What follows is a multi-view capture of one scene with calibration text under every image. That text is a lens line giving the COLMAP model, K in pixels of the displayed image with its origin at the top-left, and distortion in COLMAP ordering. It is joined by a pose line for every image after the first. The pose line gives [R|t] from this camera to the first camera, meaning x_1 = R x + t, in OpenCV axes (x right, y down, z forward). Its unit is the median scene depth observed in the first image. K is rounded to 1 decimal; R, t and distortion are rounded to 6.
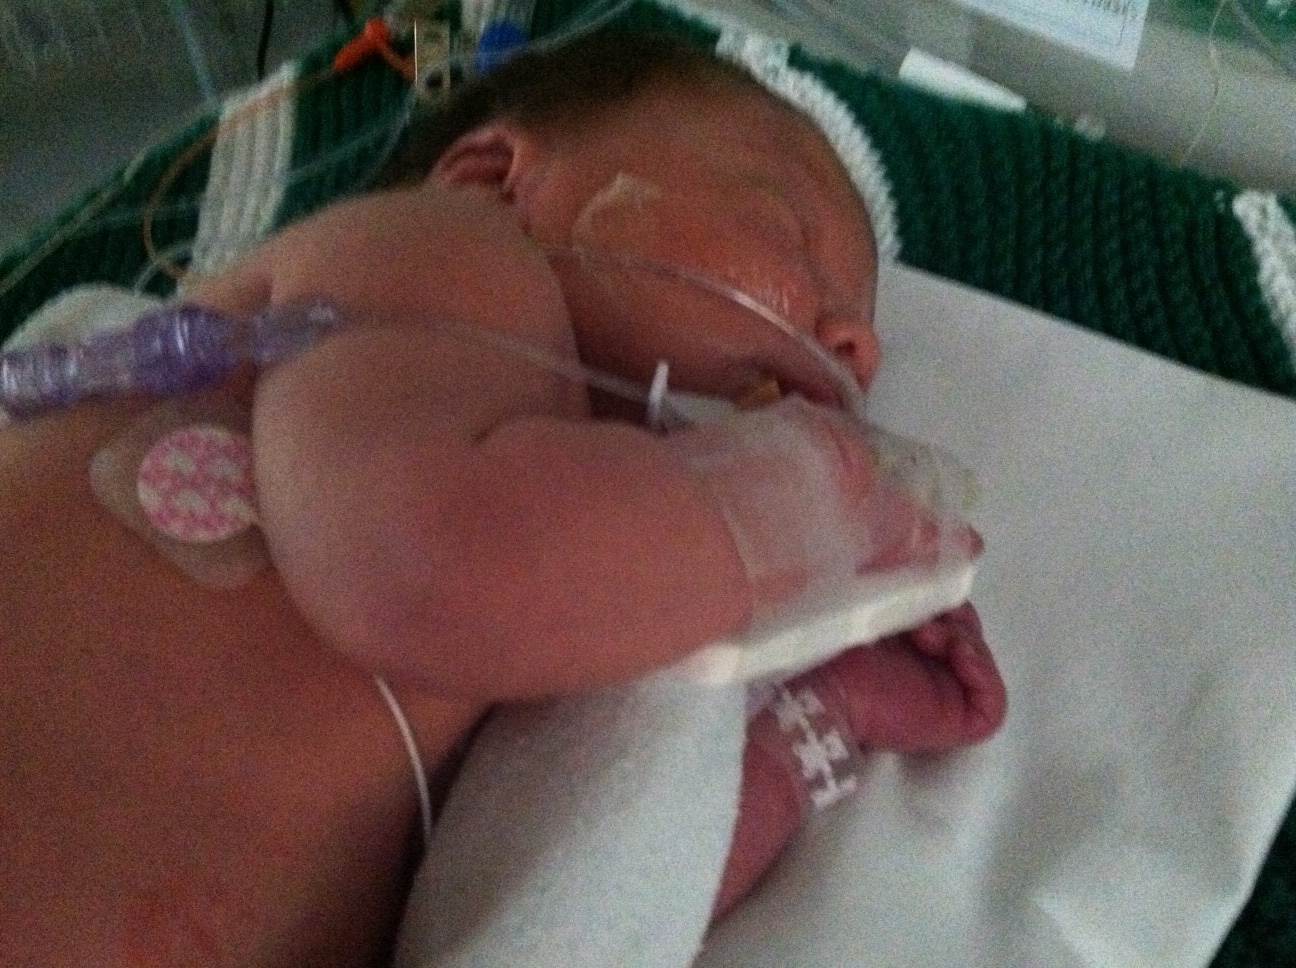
lens RADIAL K [[1092.9, 0, 639.5], [0, 1092.9, 487.9], [0, 0, 1]] dist [-0.002691, -0.002535]
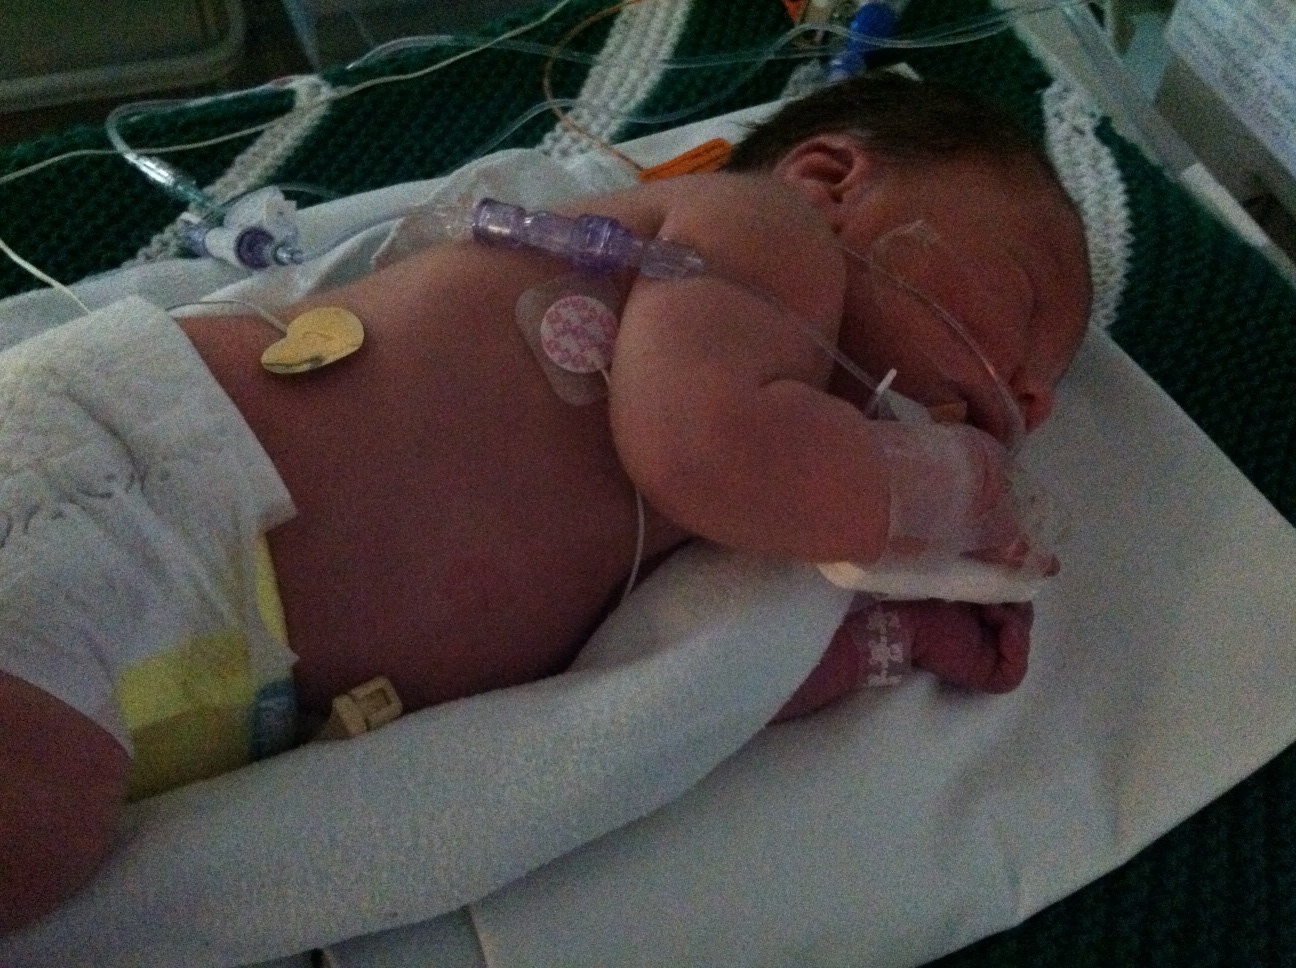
lens RADIAL K [[1092.9, 0, 639.5], [0, 1092.9, 487.9], [0, 0, 1]] dist [-0.002691, -0.002535]
pose [[0.915143, 0.389908, -0.102399, -0.077300], [-0.369644, 0.912964, 0.172801, -0.097111], [0.160863, -0.120286, 0.979620, -0.486569]]
